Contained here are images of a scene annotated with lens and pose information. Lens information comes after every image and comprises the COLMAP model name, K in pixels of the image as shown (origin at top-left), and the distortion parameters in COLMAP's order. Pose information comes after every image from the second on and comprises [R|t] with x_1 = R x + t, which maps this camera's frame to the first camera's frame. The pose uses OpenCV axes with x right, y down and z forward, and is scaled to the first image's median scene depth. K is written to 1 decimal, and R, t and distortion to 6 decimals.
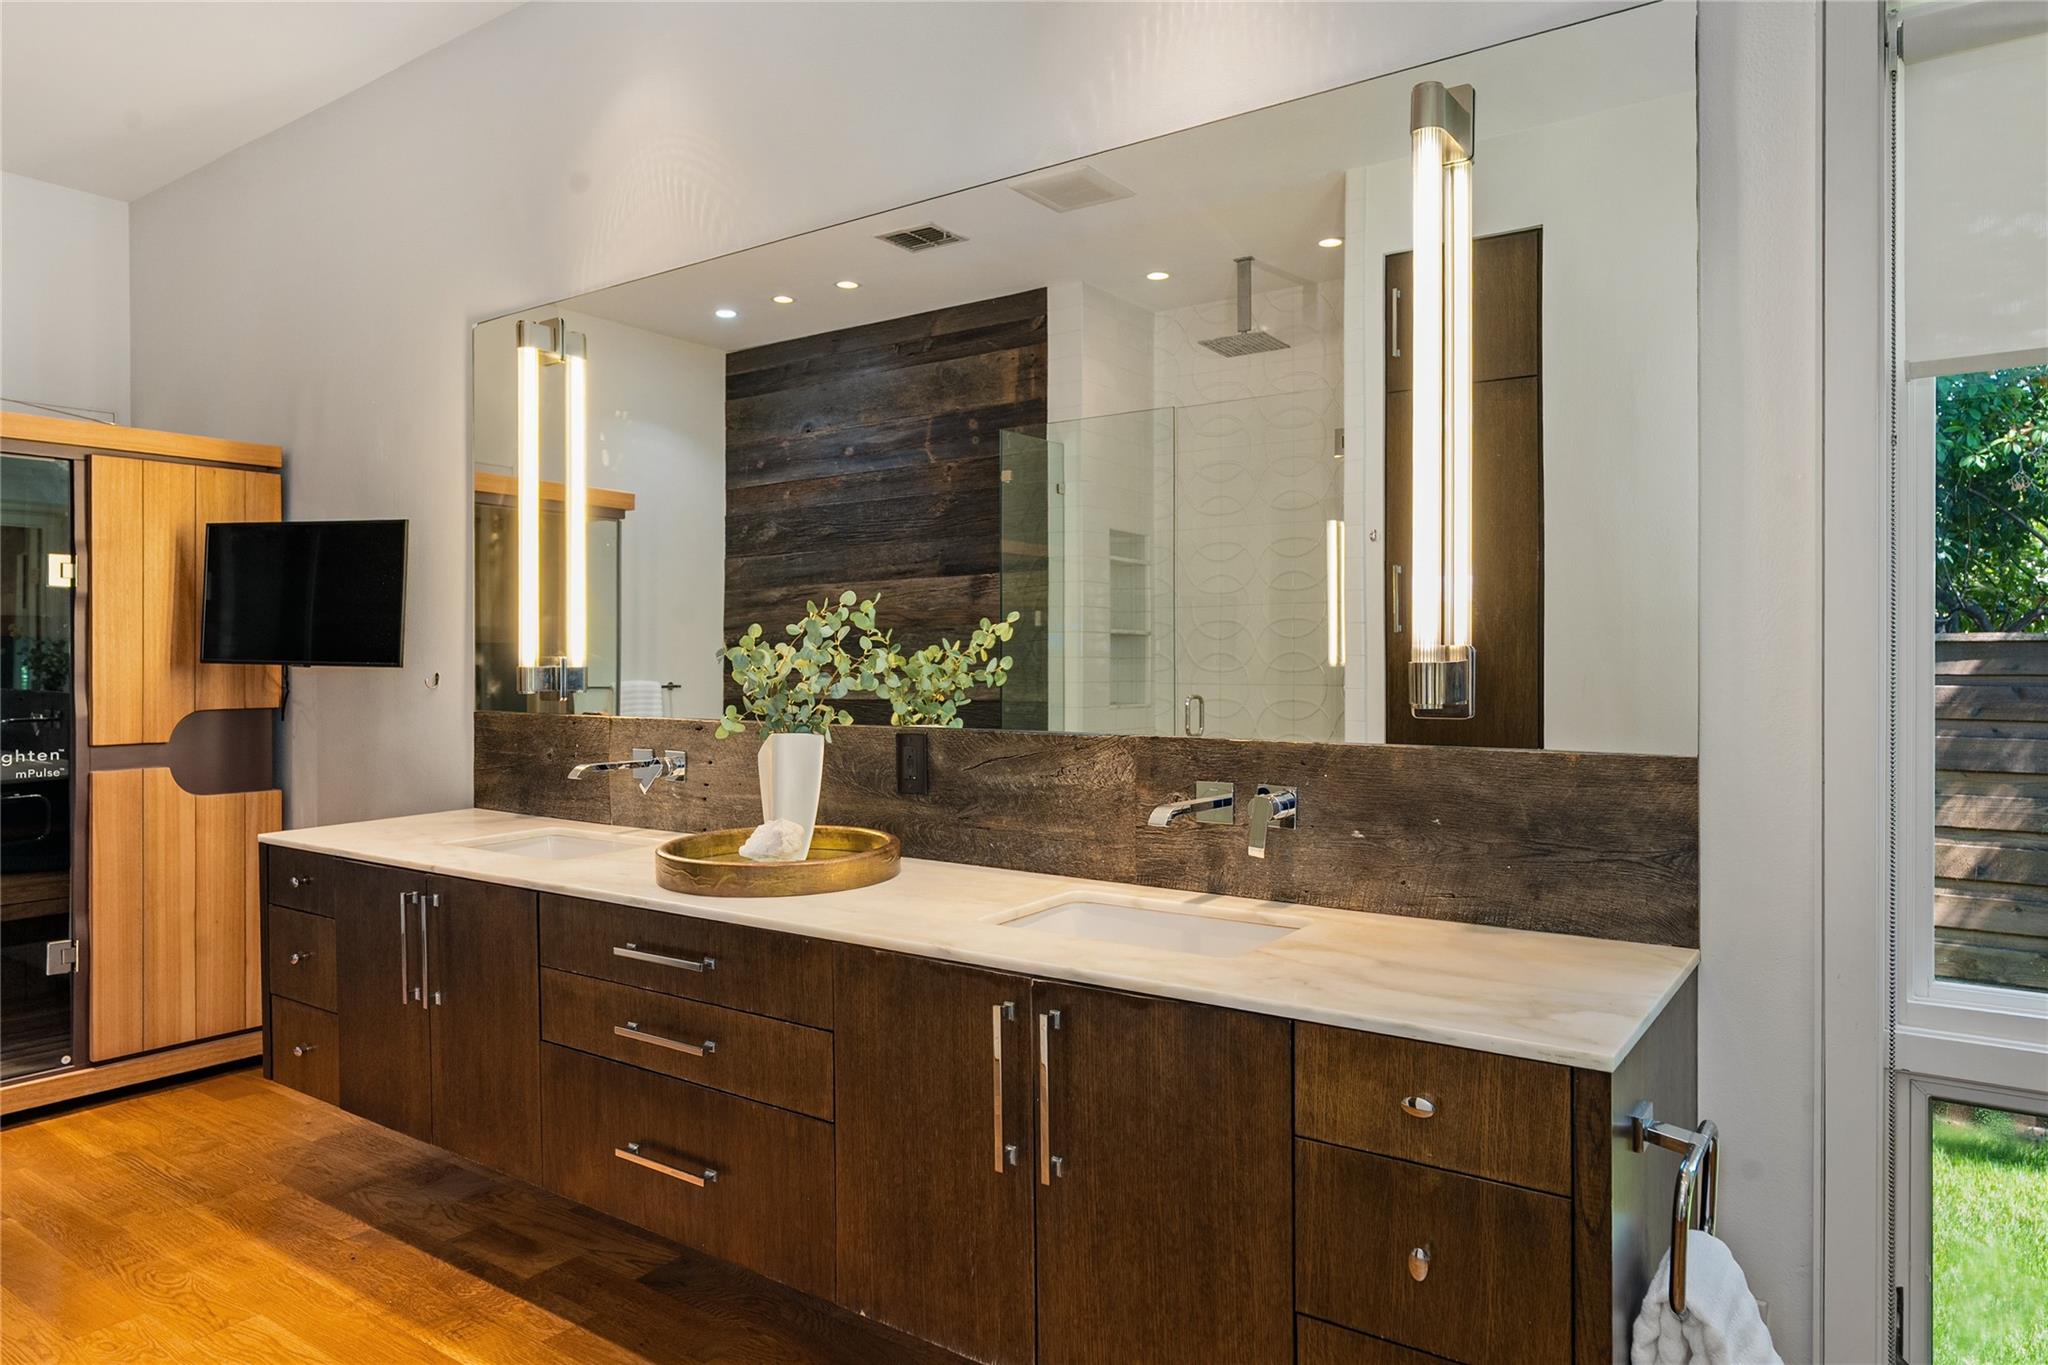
lens RADIAL K [[1285.2, 0, 1025.8], [0, 1285.2, 690.4], [0, 0, 1]] dist [0.001341, 0.000590]
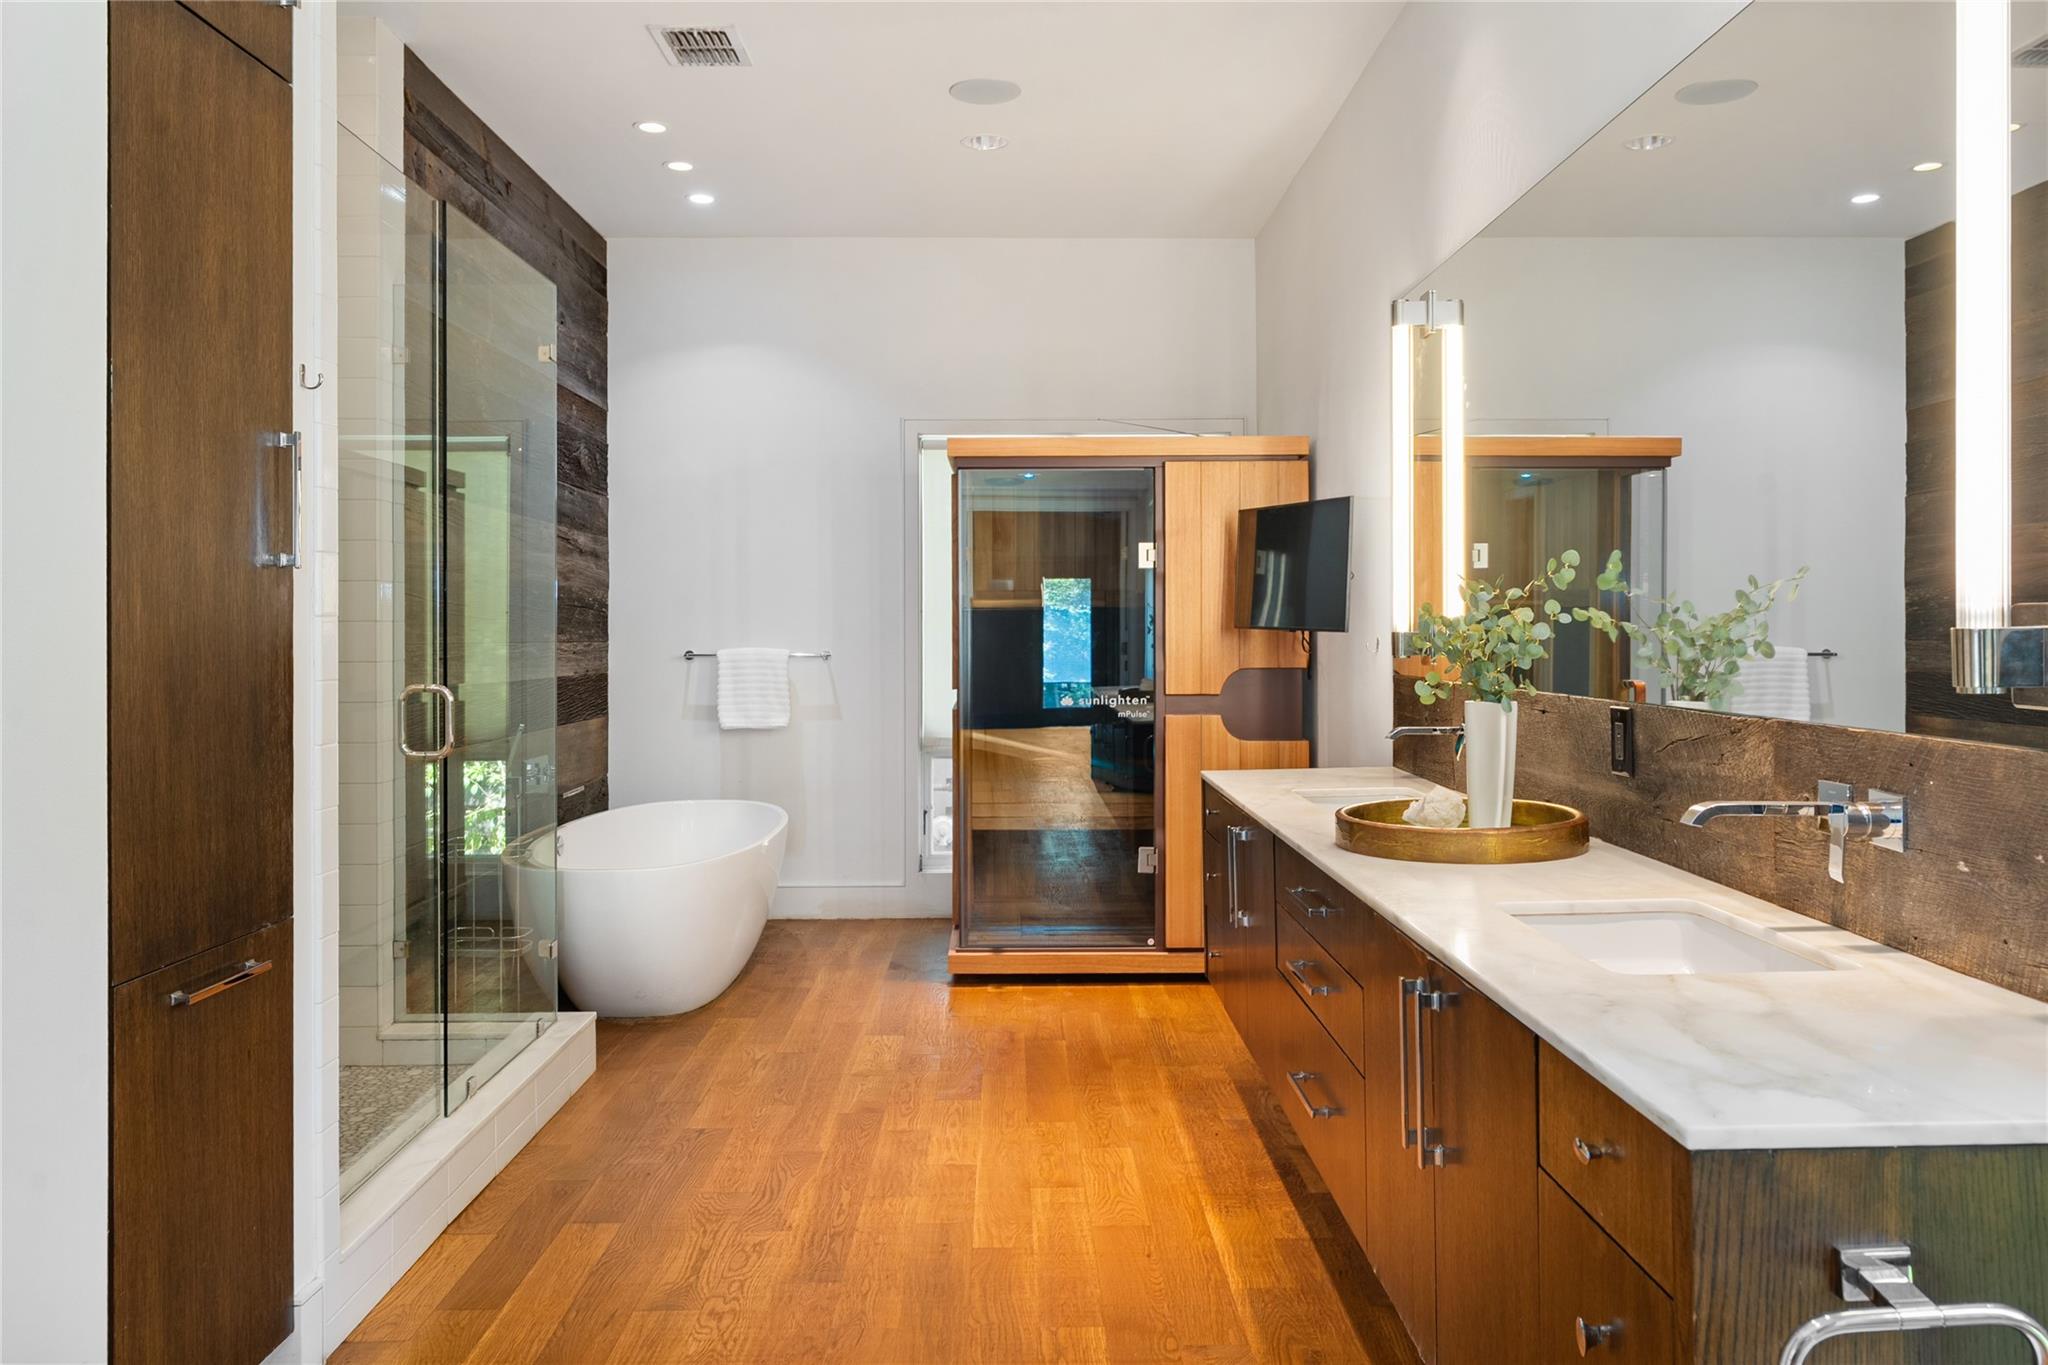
lens RADIAL K [[1464.3, 0, 1023.3], [0, 1464.3, 661.8], [0, 0, 1]] dist [-0.028338, 0.001084]
pose [[0.583782, 0.017459, -0.811723, 0.444109], [-0.014679, 0.999832, 0.010948, -0.002835], [0.811778, 0.005524, 0.583940, 0.073033]]
